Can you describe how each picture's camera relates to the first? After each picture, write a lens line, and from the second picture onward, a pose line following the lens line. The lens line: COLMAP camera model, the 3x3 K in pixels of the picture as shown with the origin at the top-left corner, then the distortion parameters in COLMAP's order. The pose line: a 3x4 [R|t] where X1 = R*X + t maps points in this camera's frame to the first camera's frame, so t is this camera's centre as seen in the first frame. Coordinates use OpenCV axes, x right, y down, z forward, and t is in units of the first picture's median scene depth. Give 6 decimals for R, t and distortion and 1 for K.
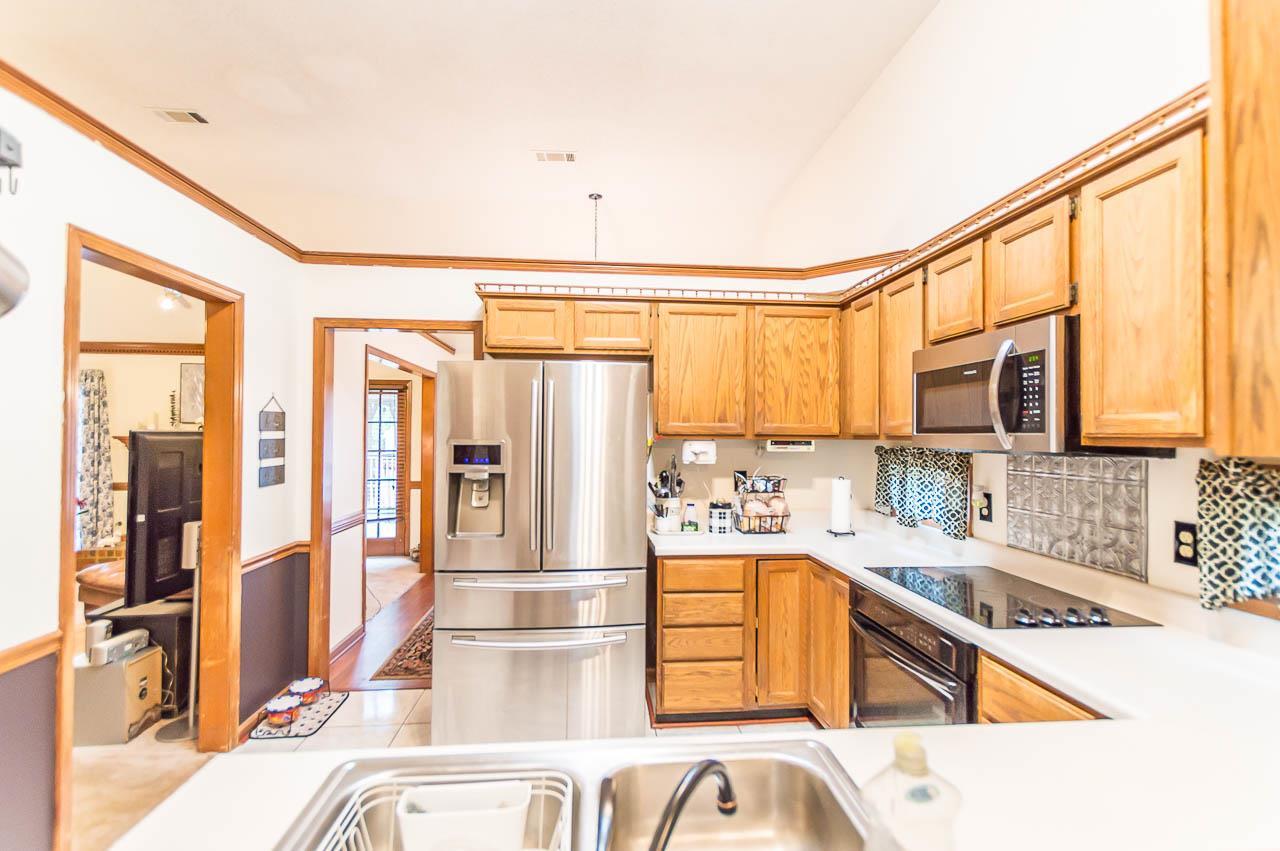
lens RADIAL K [[588.6, 0, 645.0], [0, 588.6, 428.2], [0, 0, 1]] dist [0.003667, 0.000212]
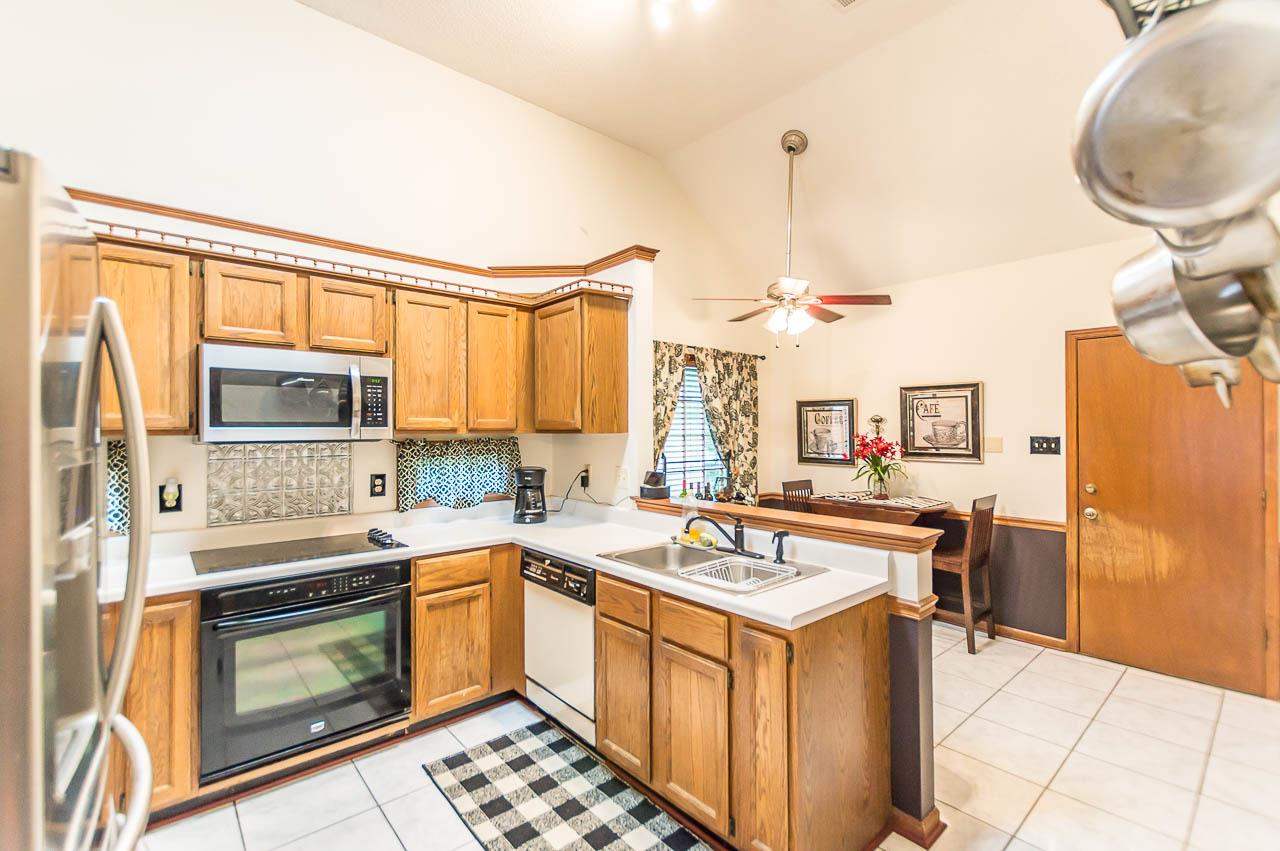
lens RADIAL K [[559.4, 0, 644.9], [0, 559.4, 426.0], [0, 0, 1]] dist [0.004163, -0.000497]
pose [[-0.584444, -0.000686, 0.811434, -0.672112], [-0.009988, 0.999930, -0.006349, 0.004521], [-0.811373, -0.011815, -0.584410, 0.865823]]
